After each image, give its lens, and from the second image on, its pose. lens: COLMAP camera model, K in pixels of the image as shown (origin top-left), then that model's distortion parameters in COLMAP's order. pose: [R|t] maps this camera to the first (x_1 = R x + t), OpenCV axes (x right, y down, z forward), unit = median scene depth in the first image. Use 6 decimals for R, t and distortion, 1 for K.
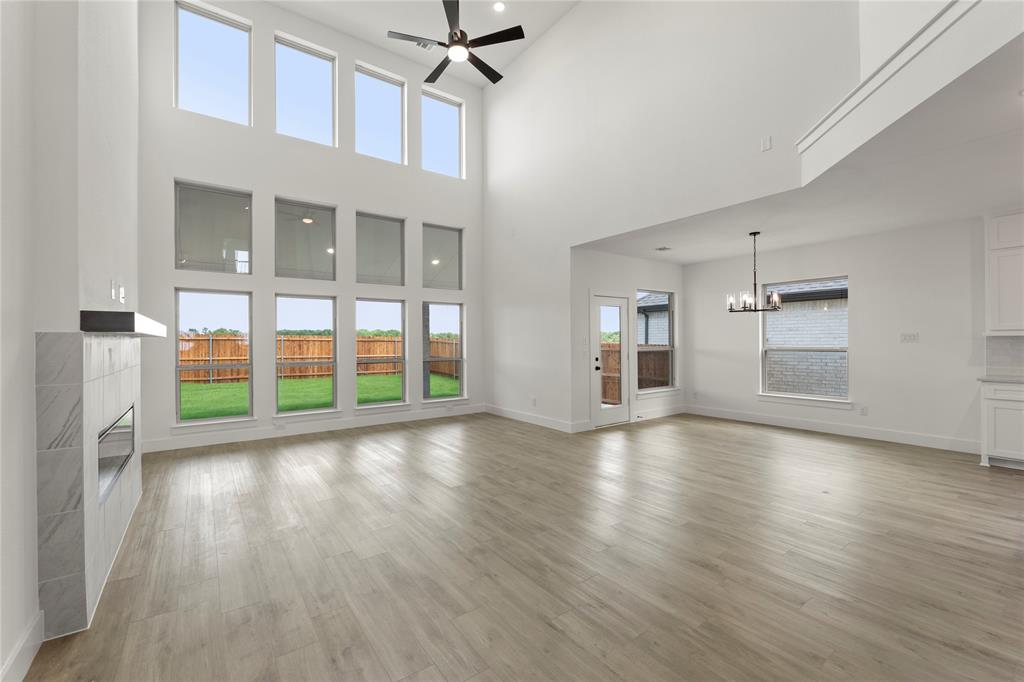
lens RADIAL K [[432.9, 0, 510.9], [0, 432.9, 342.0], [0, 0, 1]] dist [0.003055, -0.001638]
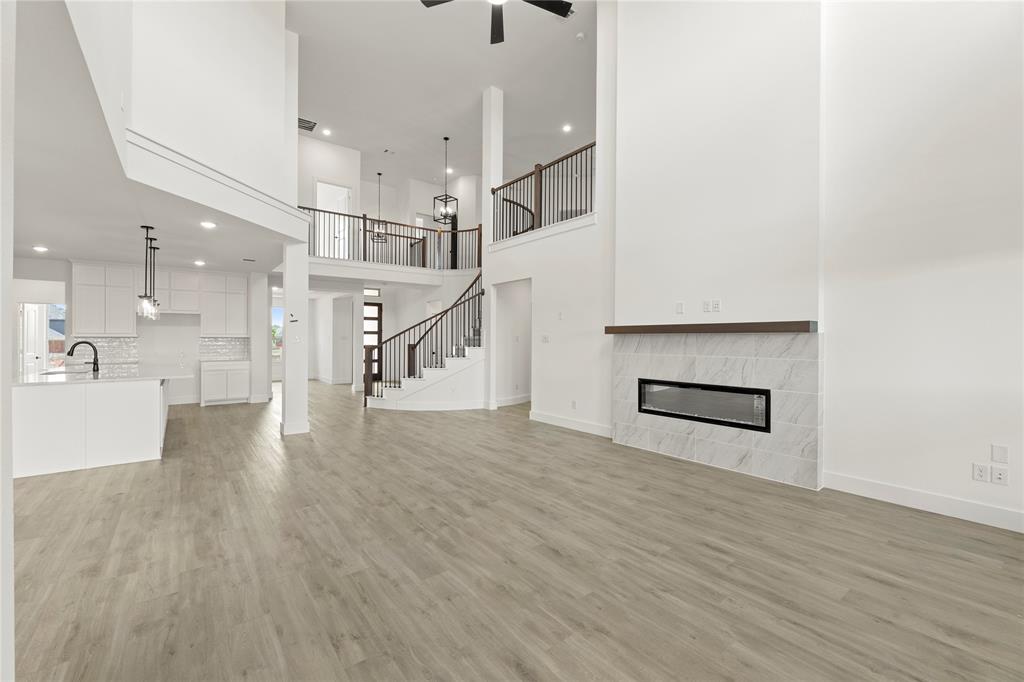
lens RADIAL K [[432.9, 0, 514.9], [0, 432.9, 336.1], [0, 0, 1]] dist [0.003055, -0.001638]
pose [[-0.999205, 0.004971, -0.039553, -0.077665], [0.005040, 0.999986, -0.001646, -0.002382], [0.039545, -0.001844, -0.999216, 1.154630]]
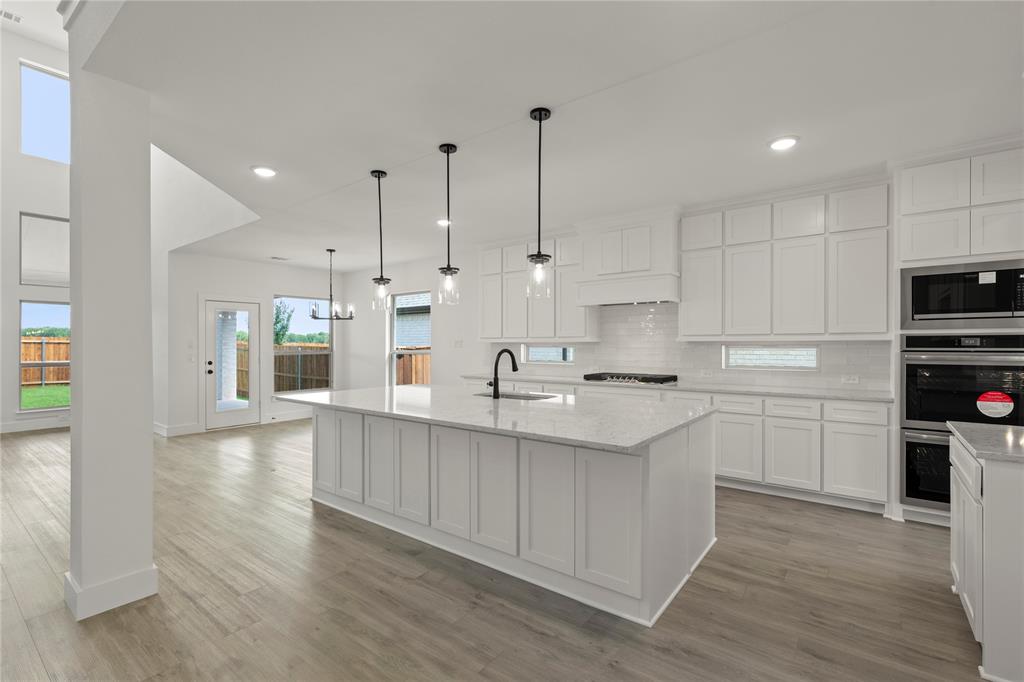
lens RADIAL K [[444.0, 0, 547.2], [0, 444.0, 346.9], [0, 0, 1]] dist [-0.000249, -0.000427]
pose [[0.947526, -0.001629, 0.319673, 0.615079], [-0.000535, 0.999978, 0.006680, -0.005704], [-0.319677, -0.006501, 0.947504, -0.234491]]
